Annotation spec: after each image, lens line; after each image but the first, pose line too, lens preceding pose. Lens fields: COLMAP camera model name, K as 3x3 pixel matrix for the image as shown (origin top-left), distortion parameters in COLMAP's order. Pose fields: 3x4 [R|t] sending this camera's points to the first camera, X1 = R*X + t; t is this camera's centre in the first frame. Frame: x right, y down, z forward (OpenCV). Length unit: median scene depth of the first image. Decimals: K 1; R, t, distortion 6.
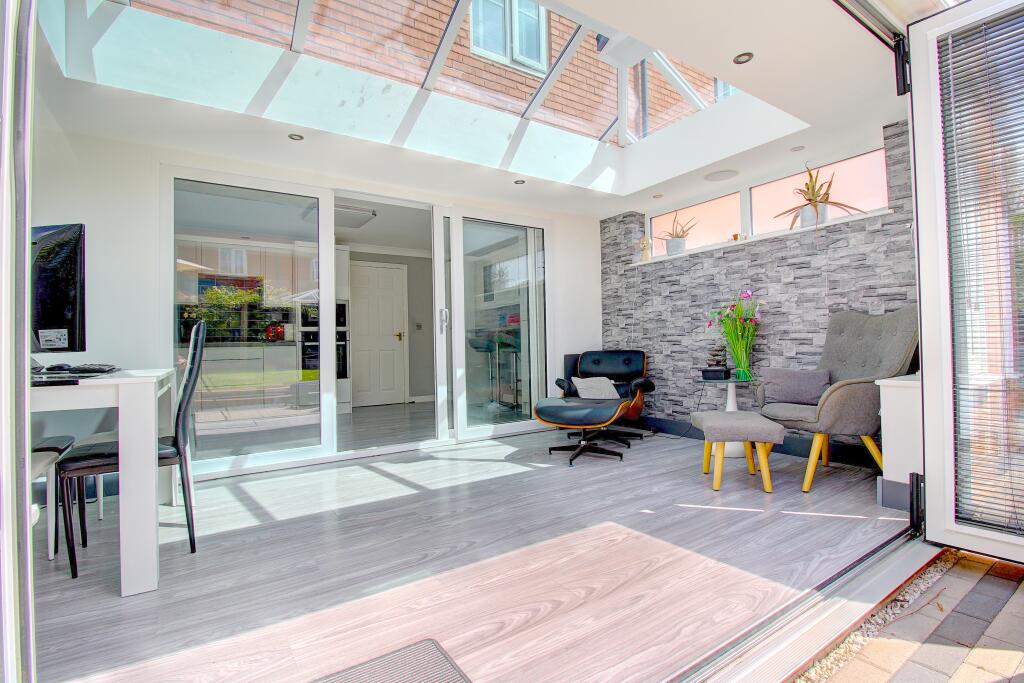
lens RADIAL K [[478.5, 0, 513.8], [0, 478.5, 341.7], [0, 0, 1]] dist [-0.003258, -0.000667]
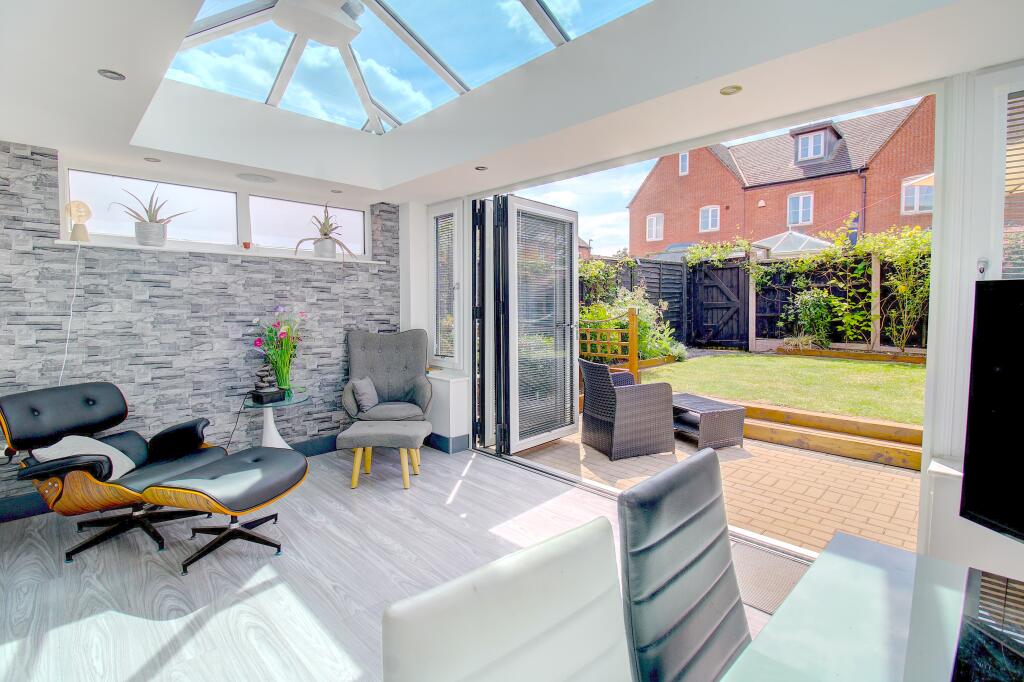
lens RADIAL K [[478.5, 0, 518.7], [0, 478.5, 332.1], [0, 0, 1]] dist [-0.003258, -0.000667]
pose [[-0.198373, -0.028925, 0.979700, -0.629021], [-0.003435, 0.999579, 0.028816, -0.092152], [-0.980121, 0.002351, -0.198389, 0.768168]]
